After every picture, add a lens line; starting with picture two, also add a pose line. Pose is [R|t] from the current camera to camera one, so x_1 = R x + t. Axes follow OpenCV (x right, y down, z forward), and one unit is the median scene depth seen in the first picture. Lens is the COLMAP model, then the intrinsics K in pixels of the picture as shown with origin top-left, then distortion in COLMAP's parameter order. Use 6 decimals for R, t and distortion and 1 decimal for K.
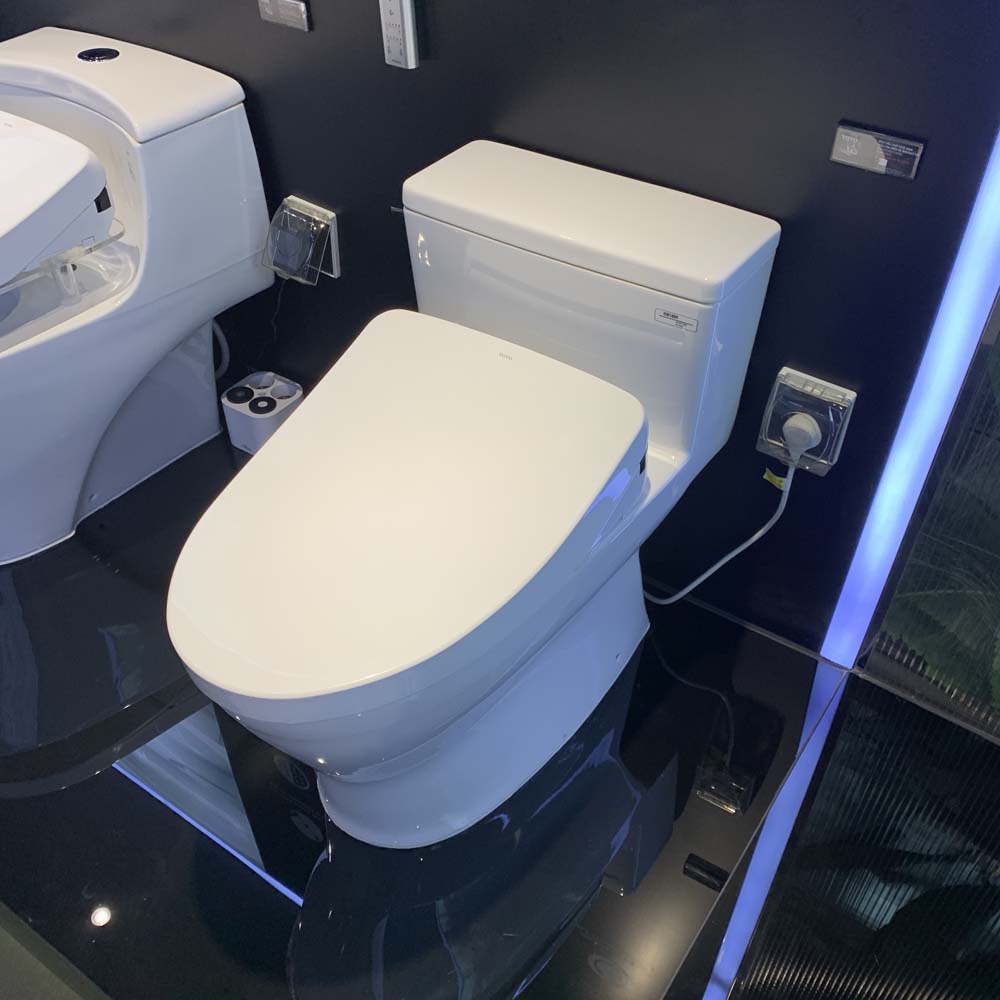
lens RADIAL K [[1046.1, 0, 494.7], [0, 1046.1, 504.7], [0, 0, 1]] dist [-0.000322, 0.000000]
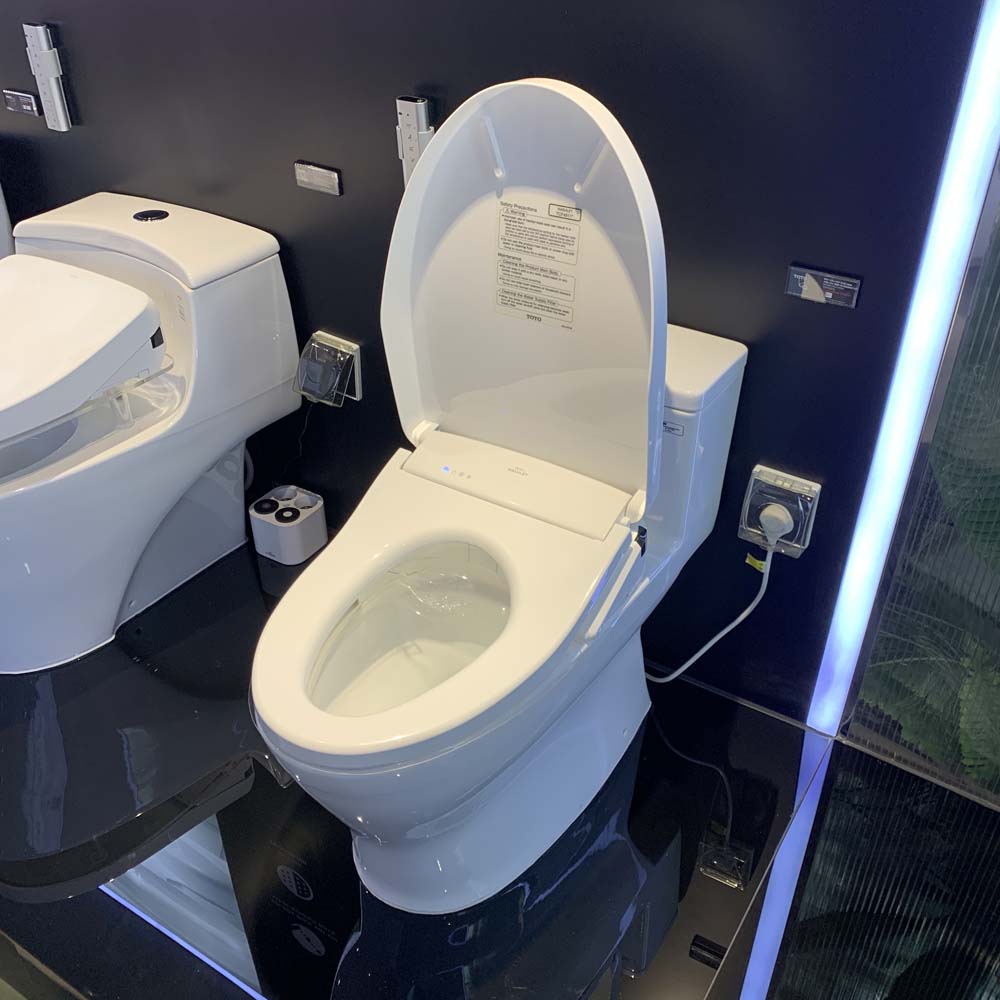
lens RADIAL K [[1046.1, 0, 492.7], [0, 1046.1, 477.3], [0, 0, 1]] dist [-0.000322, 0.000000]
pose [[0.999361, -0.026127, 0.024375, -0.038048], [0.029216, 0.990216, -0.136452, 0.026011], [-0.020571, 0.137077, 0.990347, -0.117457]]
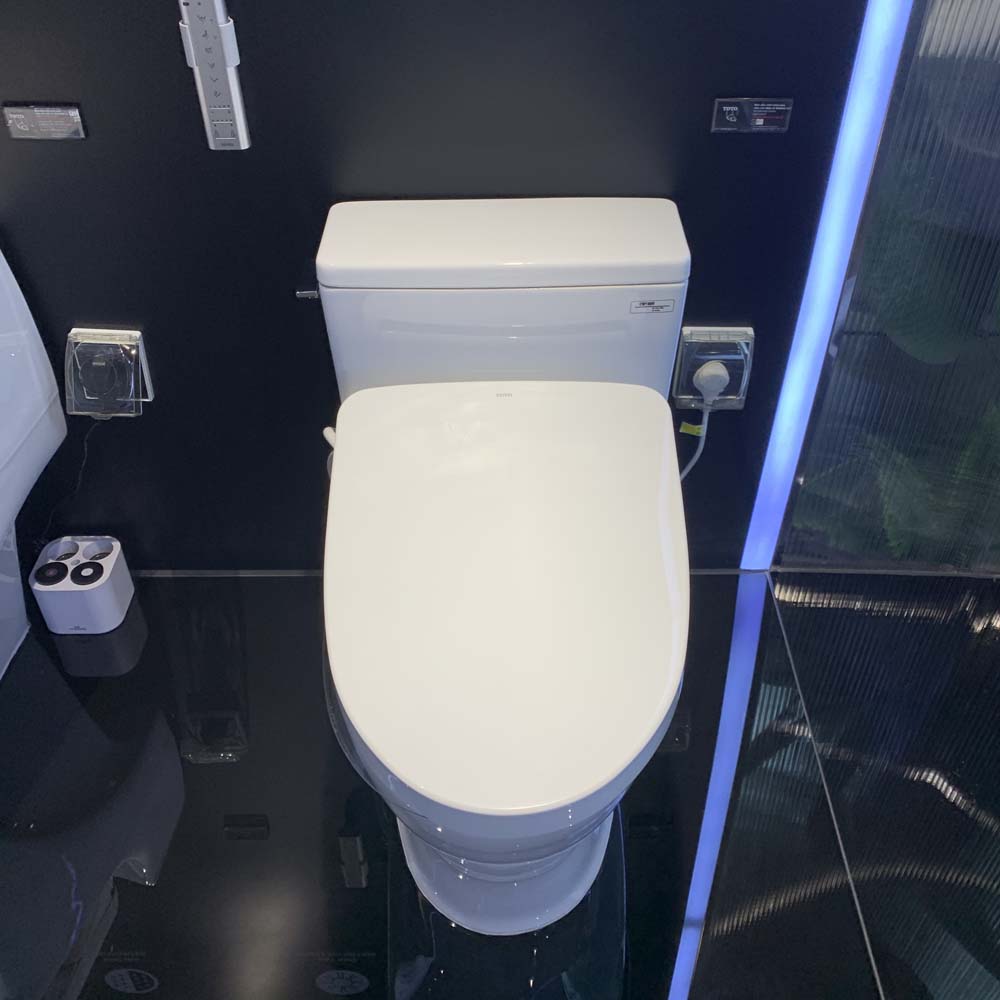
lens RADIAL K [[1046.1, 0, 495.5], [0, 1046.1, 498.7], [0, 0, 1]] dist [-0.000322, 0.000000]
pose [[0.826268, -0.366078, 0.428098, -0.345311], [0.382520, 0.922560, 0.050606, -0.079593], [-0.413472, 0.121942, 0.902314, 0.095317]]
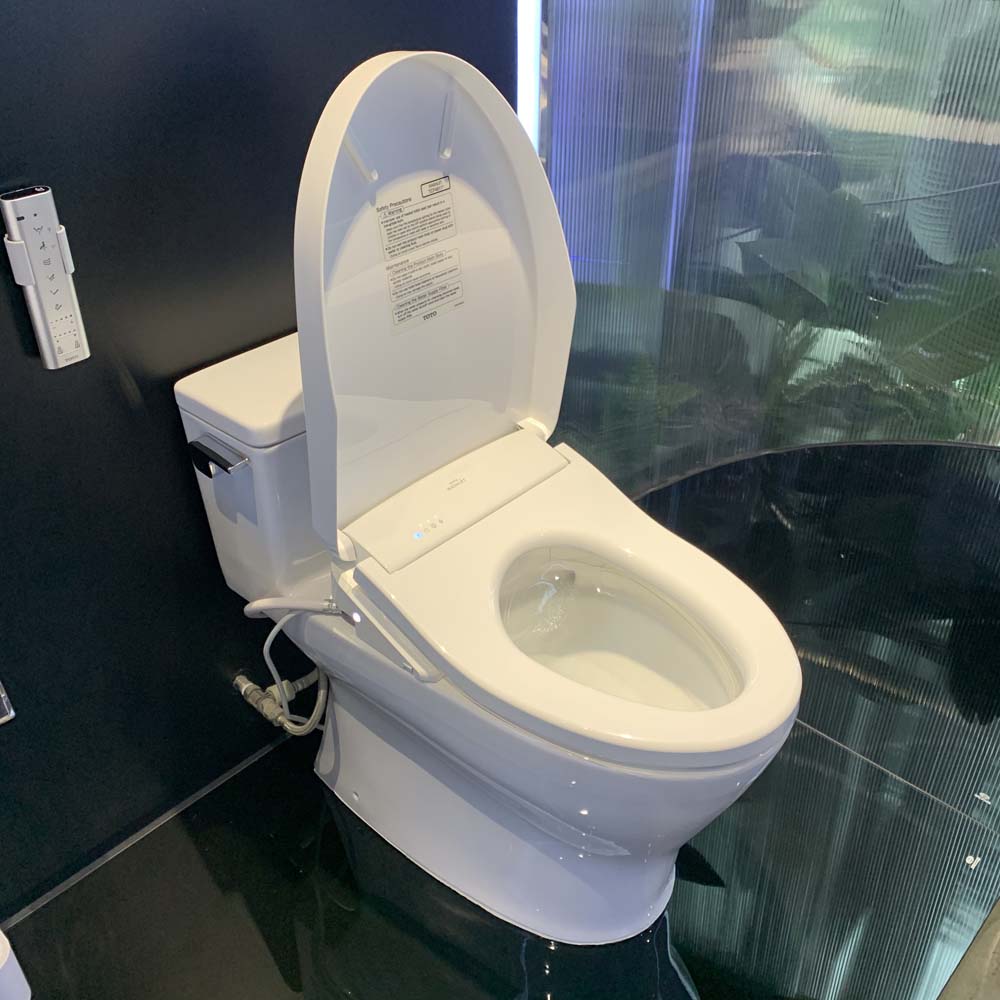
lens RADIAL K [[1046.1, 0, 510.3], [0, 1046.1, 492.1], [0, 0, 1]] dist [-0.000322, 0.000000]
pose [[0.141039, -0.539613, 0.830016, -0.672376], [0.670162, 0.669140, 0.321147, -0.330496], [-0.728691, 0.510951, 0.456003, 0.363563]]
